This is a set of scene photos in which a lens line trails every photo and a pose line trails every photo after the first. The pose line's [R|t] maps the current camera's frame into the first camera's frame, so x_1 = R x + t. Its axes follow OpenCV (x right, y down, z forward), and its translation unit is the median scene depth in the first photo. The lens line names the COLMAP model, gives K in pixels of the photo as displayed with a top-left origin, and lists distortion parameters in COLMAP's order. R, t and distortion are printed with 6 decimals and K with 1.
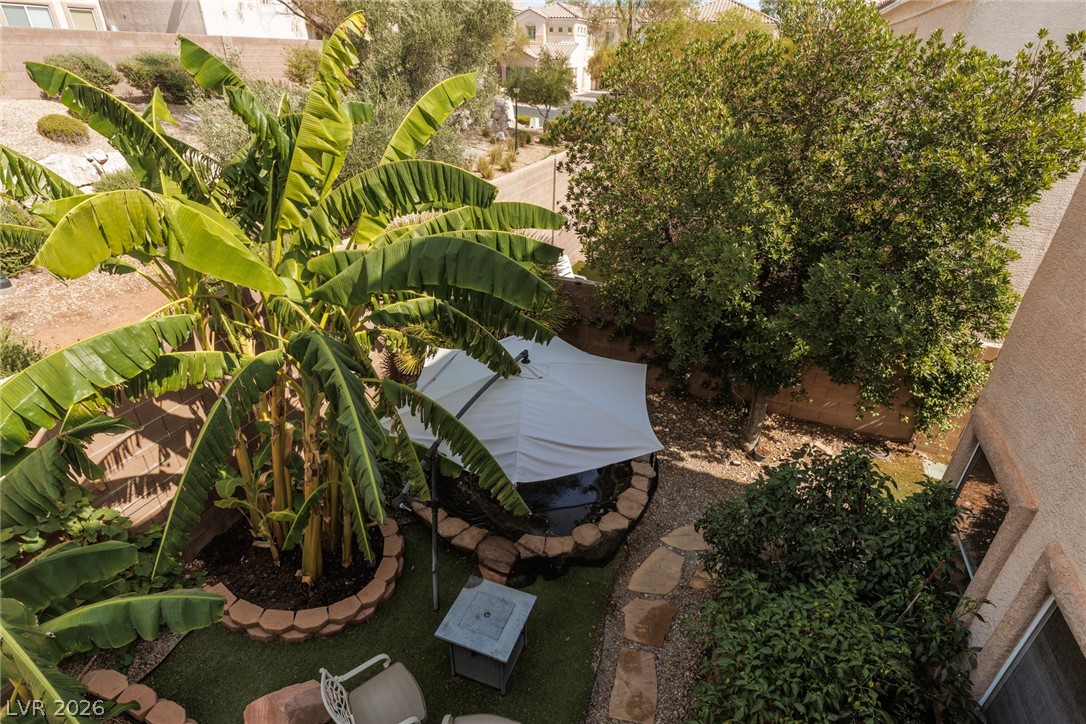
lens RADIAL K [[568.2, 0, 553.7], [0, 568.2, 363.5], [0, 0, 1]] dist [-0.001927, 0.000919]
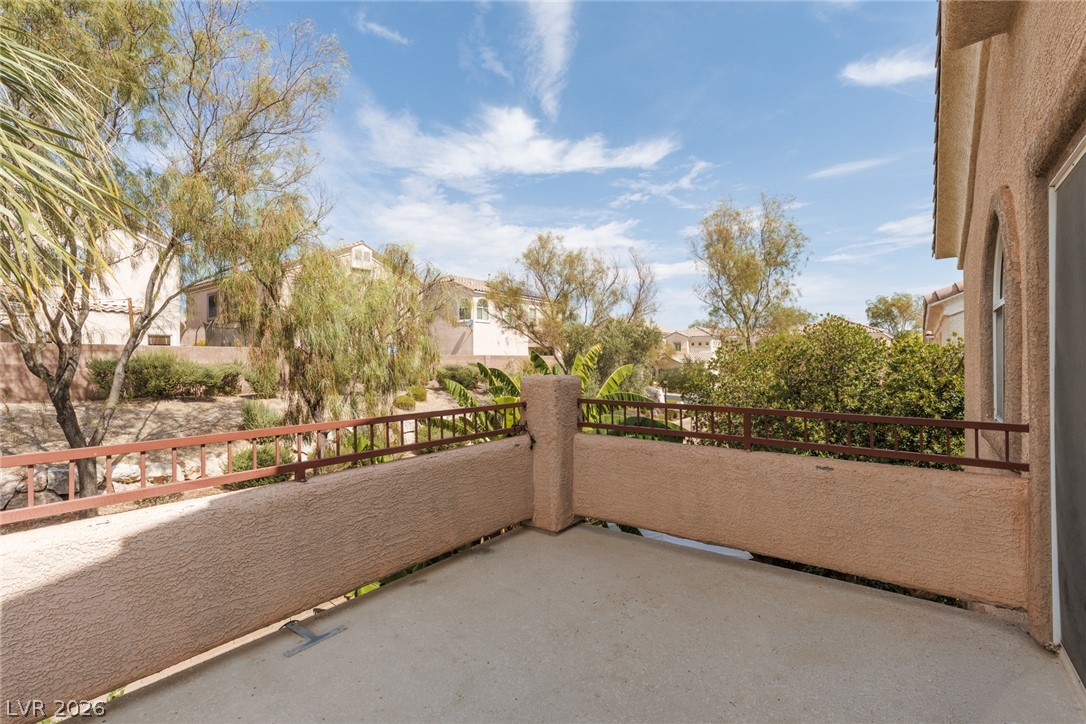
lens RADIAL K [[482.4, 0, 547.3], [0, 482.4, 358.3], [0, 0, 1]] dist [-0.000097, 0.000476]
pose [[0.954567, -0.031916, -0.296282, 0.009213], [-0.116365, 0.875389, -0.469205, 0.055536], [0.274337, 0.482364, 0.831904, -0.092778]]
